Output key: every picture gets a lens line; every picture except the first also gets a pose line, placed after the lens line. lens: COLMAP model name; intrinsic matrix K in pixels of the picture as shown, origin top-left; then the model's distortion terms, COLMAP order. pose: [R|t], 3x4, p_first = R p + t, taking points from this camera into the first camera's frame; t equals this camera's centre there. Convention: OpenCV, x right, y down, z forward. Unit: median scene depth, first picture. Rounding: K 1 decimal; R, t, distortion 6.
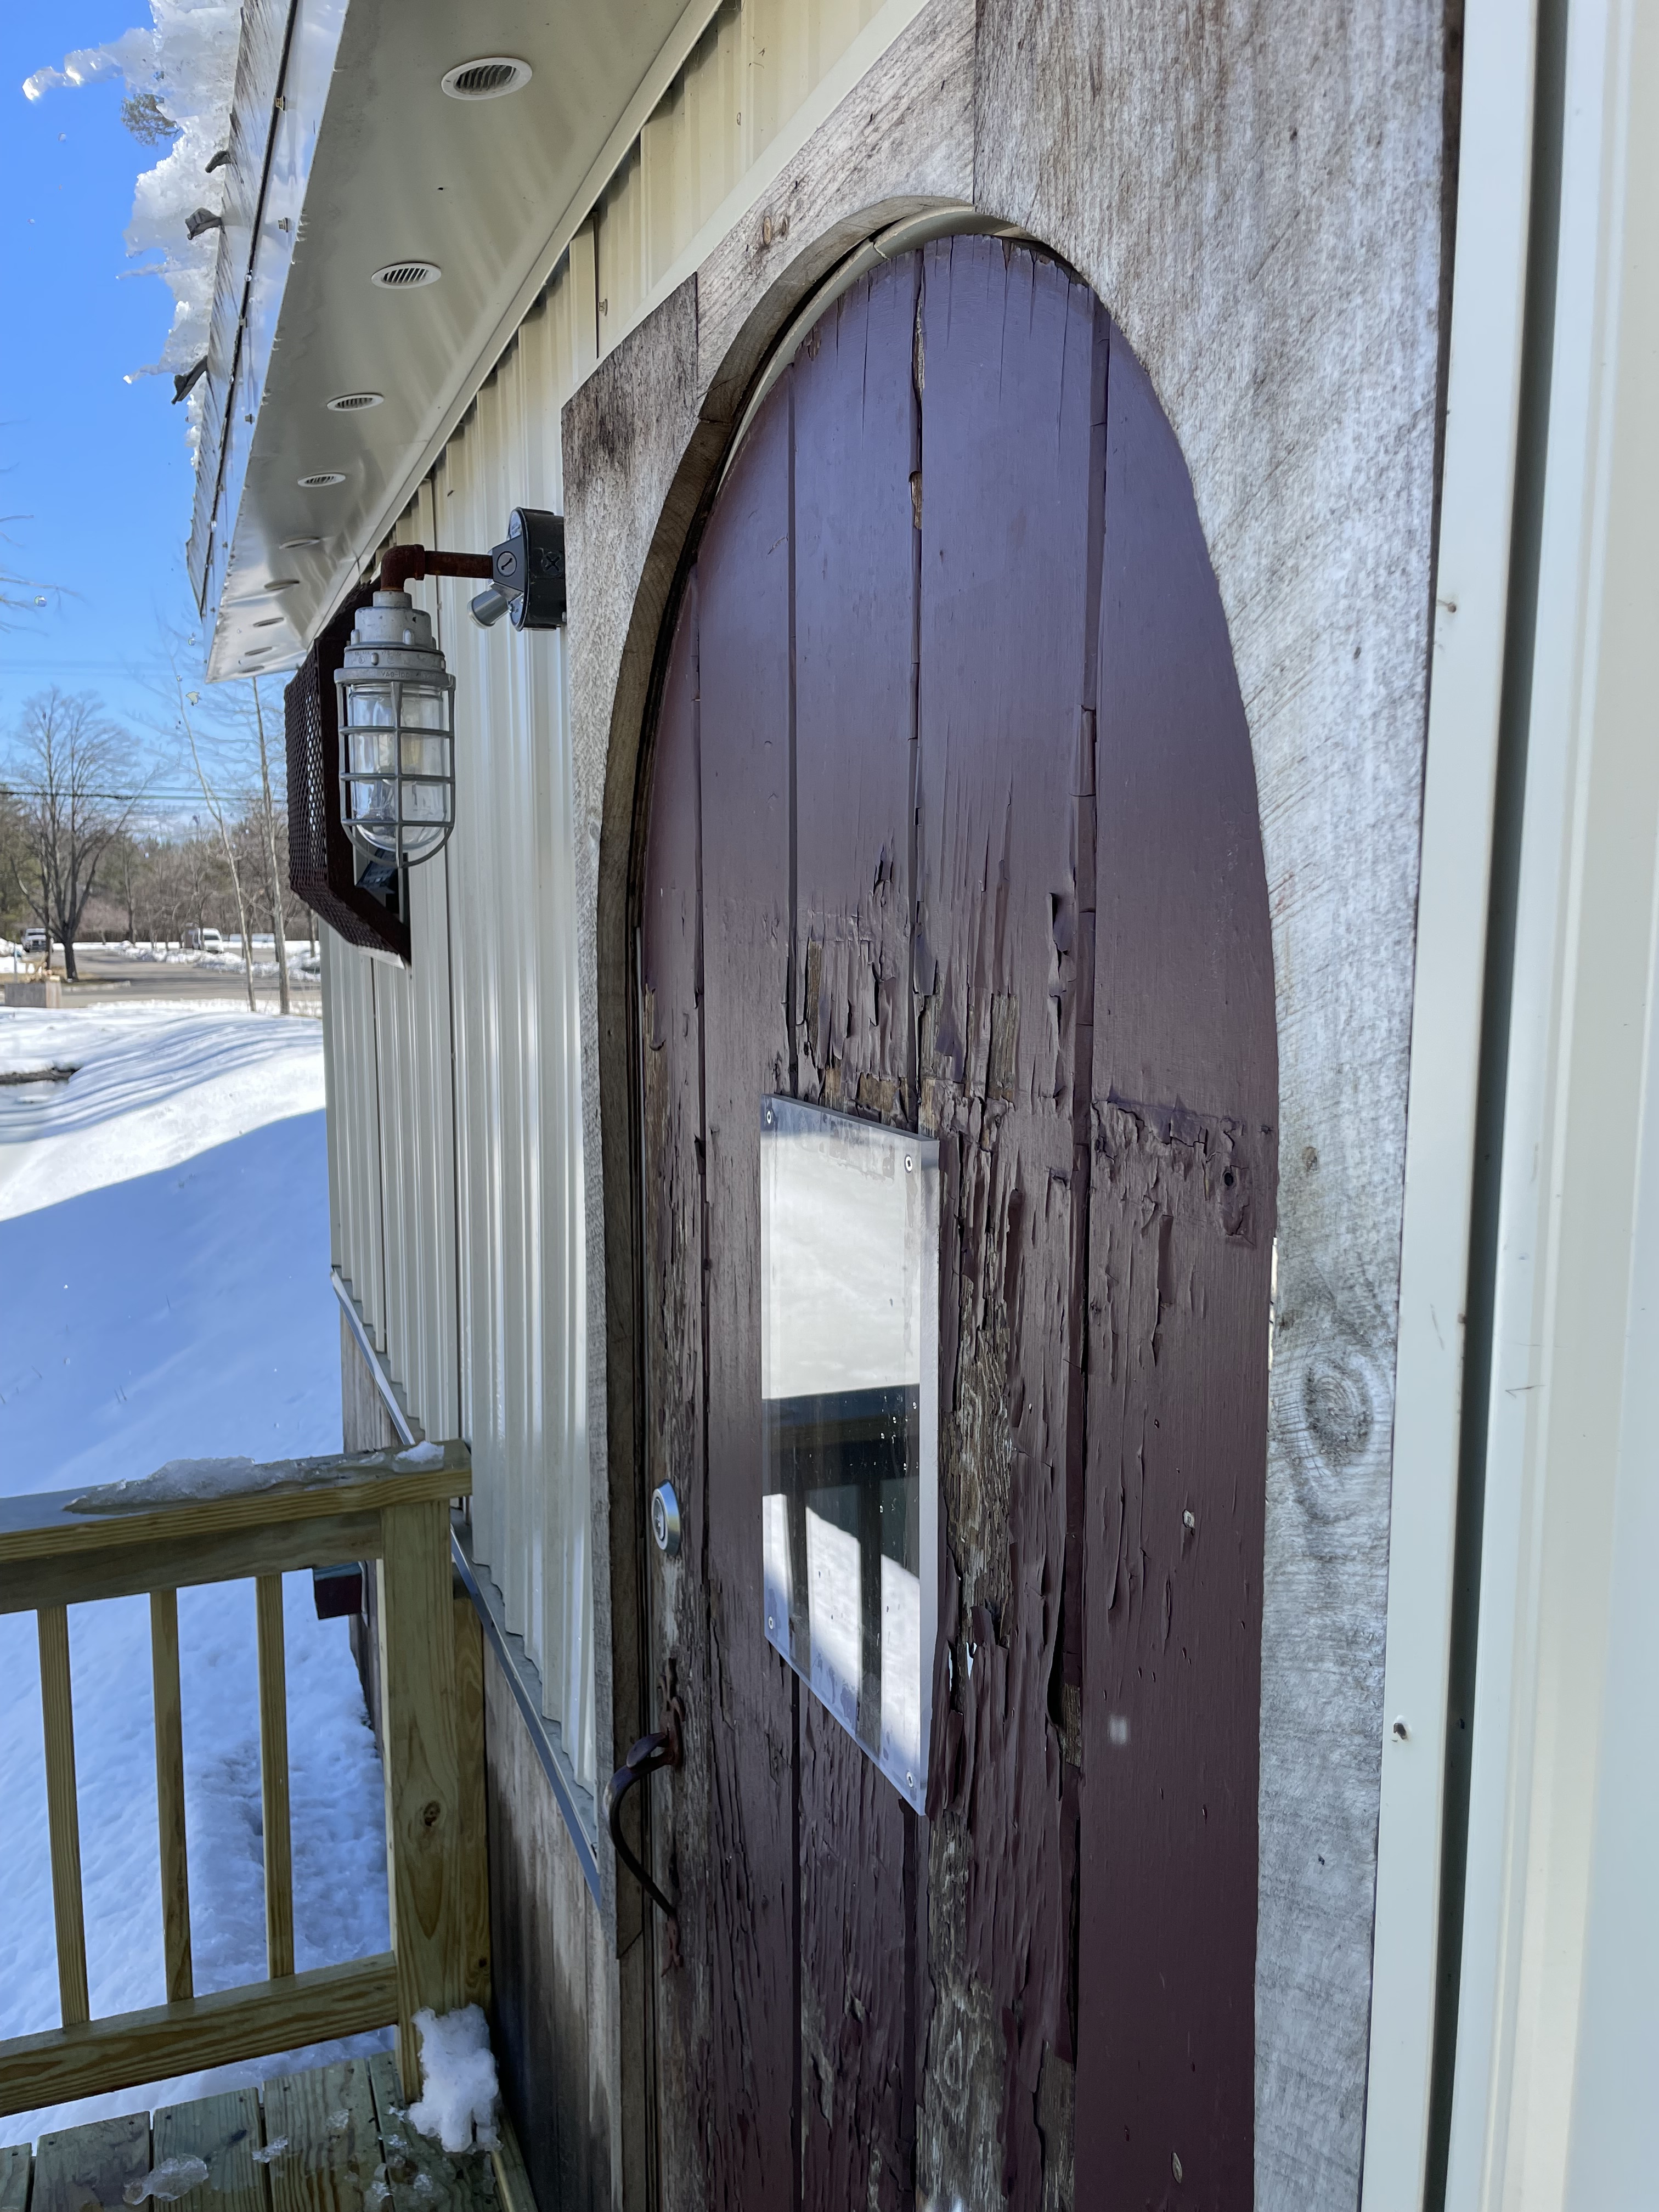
lens RADIAL K [[1687.9, 0, 829.6], [0, 1687.9, 1108.9], [0, 0, 1]] dist [0.023554, -0.023470]
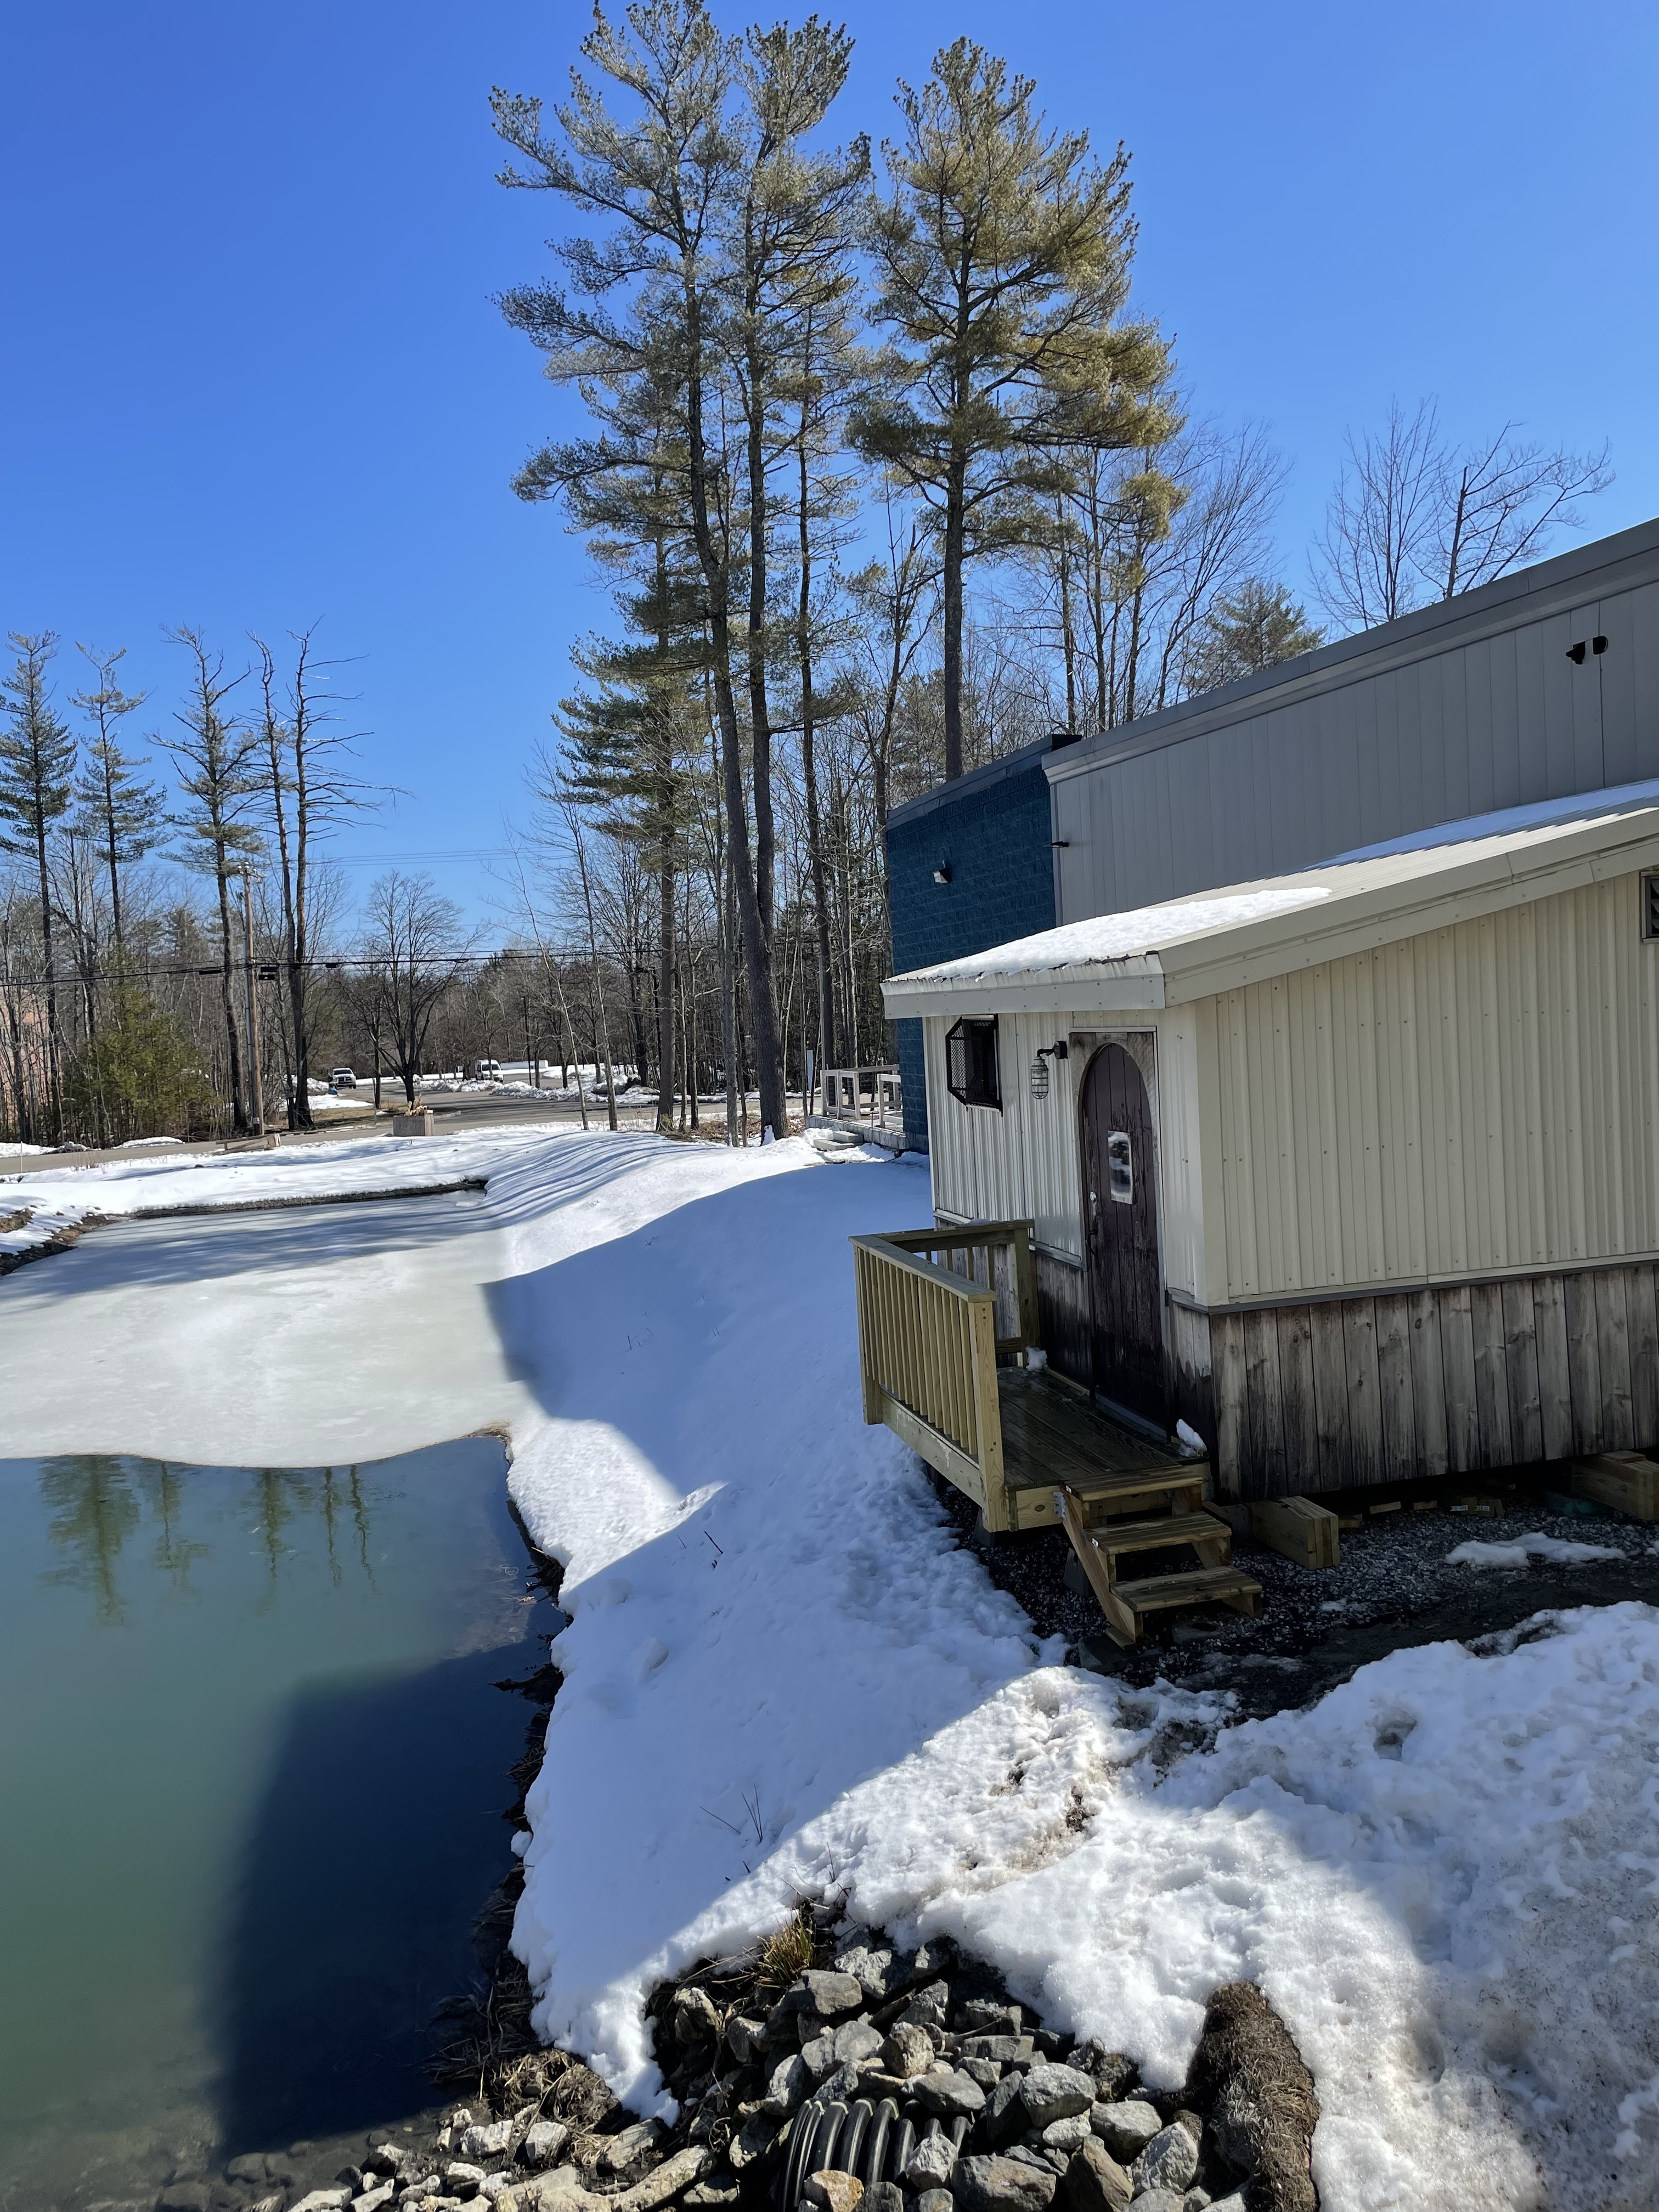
lens RADIAL K [[1687.9, 0, 828.7], [0, 1687.9, 1101.9], [0, 0, 1]] dist [0.023554, -0.023470]
pose [[0.990830, -0.050992, -0.125125, -0.007026], [0.043225, 0.997012, -0.064024, 0.006377], [0.128016, 0.058029, 0.990073, -0.147372]]
